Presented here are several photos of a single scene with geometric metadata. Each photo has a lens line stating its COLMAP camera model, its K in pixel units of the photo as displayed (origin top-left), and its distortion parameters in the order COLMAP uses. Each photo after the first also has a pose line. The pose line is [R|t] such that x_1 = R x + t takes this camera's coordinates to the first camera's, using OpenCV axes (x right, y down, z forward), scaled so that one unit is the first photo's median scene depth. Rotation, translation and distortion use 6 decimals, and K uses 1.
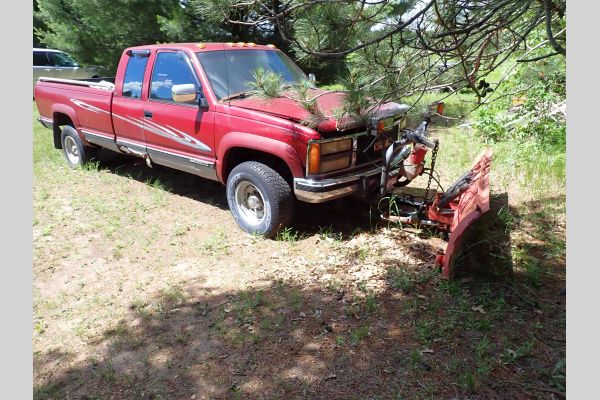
lens RADIAL K [[387.3, 0, 300.0], [0, 387.3, 200.0], [0, 0, 1]] dist [0.001080, 0.000949]
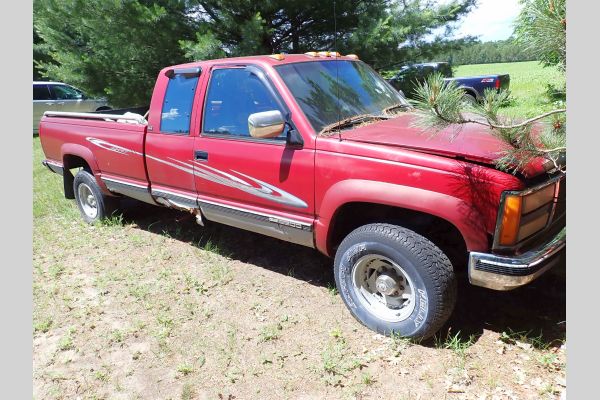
lens RADIAL K [[387.3, 0, 300.0], [0, 387.3, 200.0], [0, 0, 1]] dist [0.001080, 0.000949]
pose [[0.998789, -0.049181, 0.001231, -0.214507], [0.049177, 0.997382, -0.053010, -0.091240], [0.001380, 0.053006, 0.998593, 0.288585]]
